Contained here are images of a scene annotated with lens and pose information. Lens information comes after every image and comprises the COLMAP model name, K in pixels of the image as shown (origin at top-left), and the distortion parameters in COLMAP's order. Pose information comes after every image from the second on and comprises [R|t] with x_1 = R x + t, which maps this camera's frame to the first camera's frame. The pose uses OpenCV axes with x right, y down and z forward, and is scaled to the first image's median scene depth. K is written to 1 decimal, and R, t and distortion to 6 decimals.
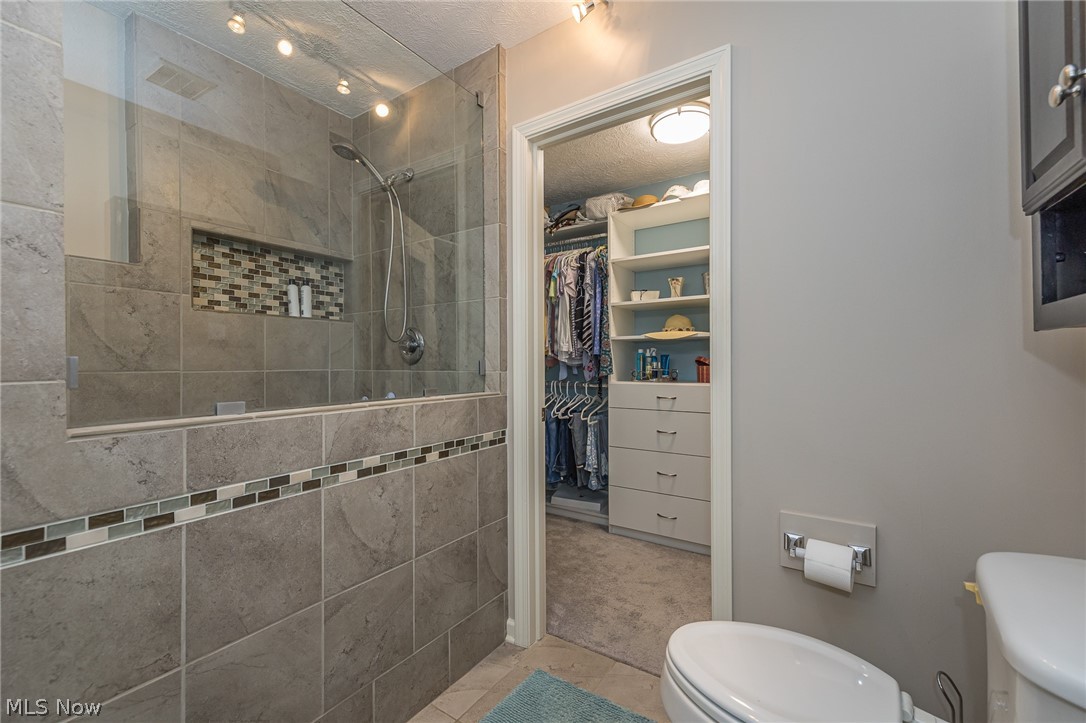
lens RADIAL K [[450.0, 0, 543.3], [0, 450.0, 359.7], [0, 0, 1]] dist [0.009311, -0.000162]
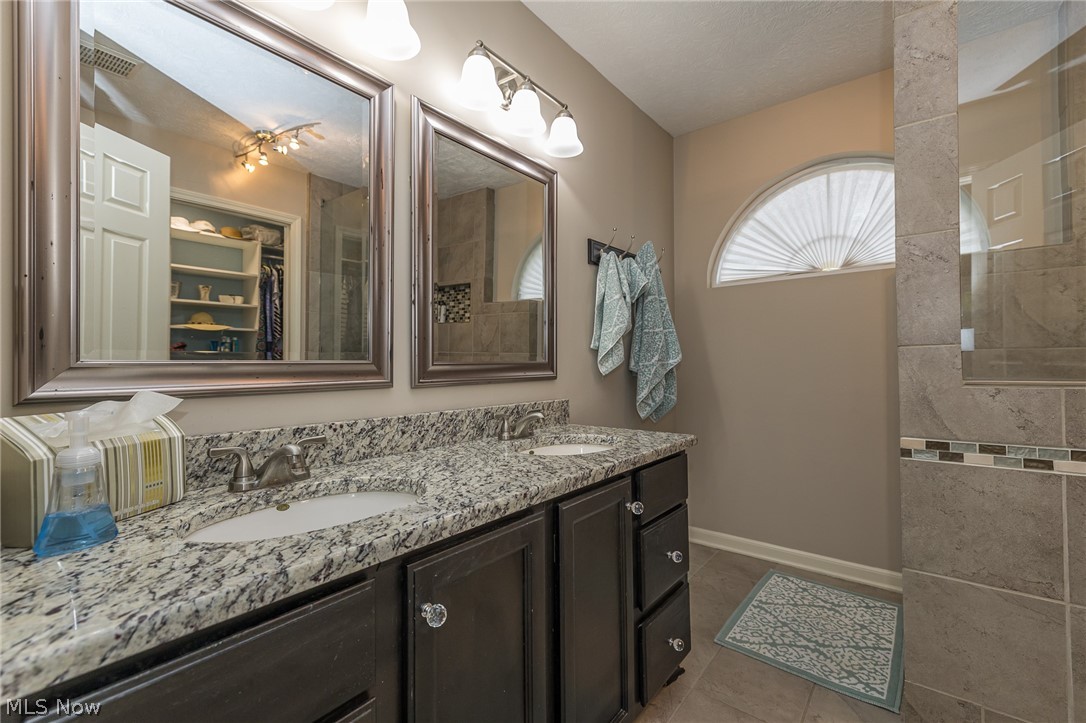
lens RADIAL K [[450.0, 0, 543.3], [0, 450.0, 359.7], [0, 0, 1]] dist [0.009311, -0.000162]
pose [[-0.097911, 0.002873, -0.995191, 0.452133], [0.013544, 0.999907, 0.001554, 0.065802], [0.995103, -0.013326, -0.097941, -0.156941]]
